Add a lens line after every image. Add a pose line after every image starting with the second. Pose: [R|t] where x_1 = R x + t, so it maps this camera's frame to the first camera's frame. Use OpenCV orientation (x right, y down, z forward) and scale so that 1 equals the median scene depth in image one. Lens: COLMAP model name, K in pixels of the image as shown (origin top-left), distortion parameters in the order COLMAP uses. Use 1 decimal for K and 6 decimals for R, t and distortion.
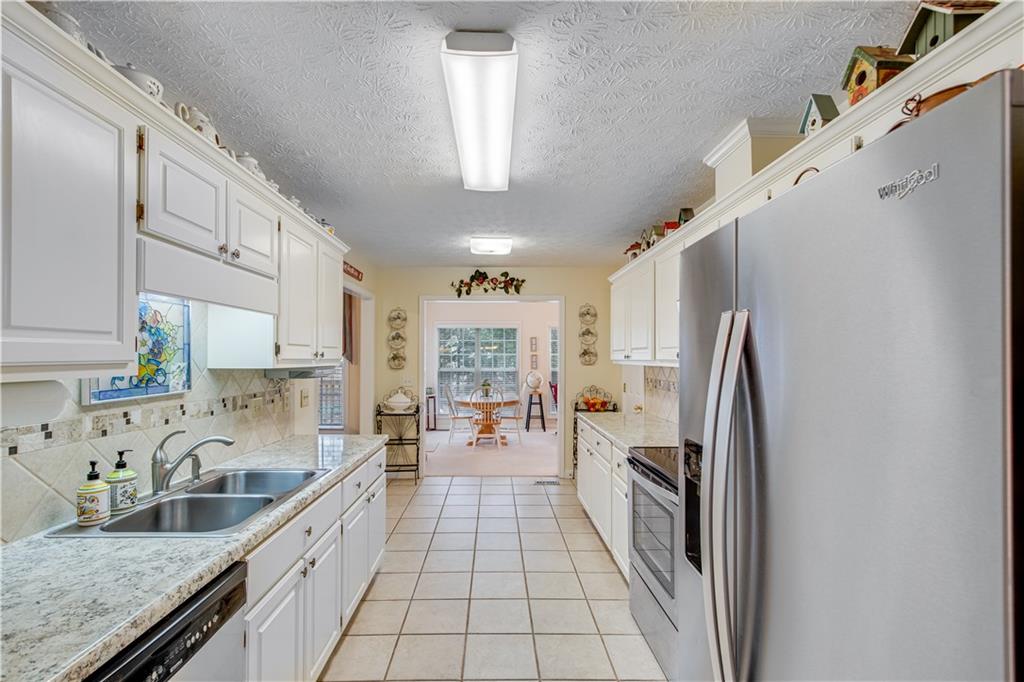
lens RADIAL K [[469.8, 0, 497.9], [0, 469.8, 350.2], [0, 0, 1]] dist [0.000211, -0.000150]
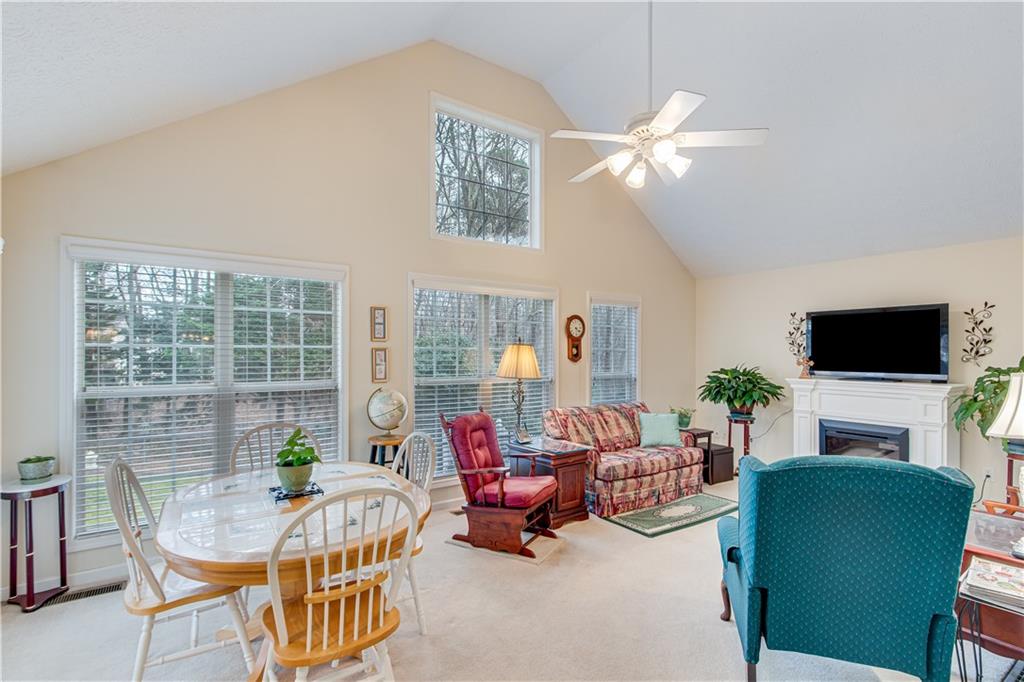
lens RADIAL K [[469.8, 0, 497.9], [0, 469.8, 350.2], [0, 0, 1]] dist [0.000211, -0.000150]
pose [[0.828357, 0.003757, 0.560187, -0.072255], [-0.008972, 0.999938, 0.006560, 0.007822], [-0.560128, -0.010460, 0.828340, 0.593698]]
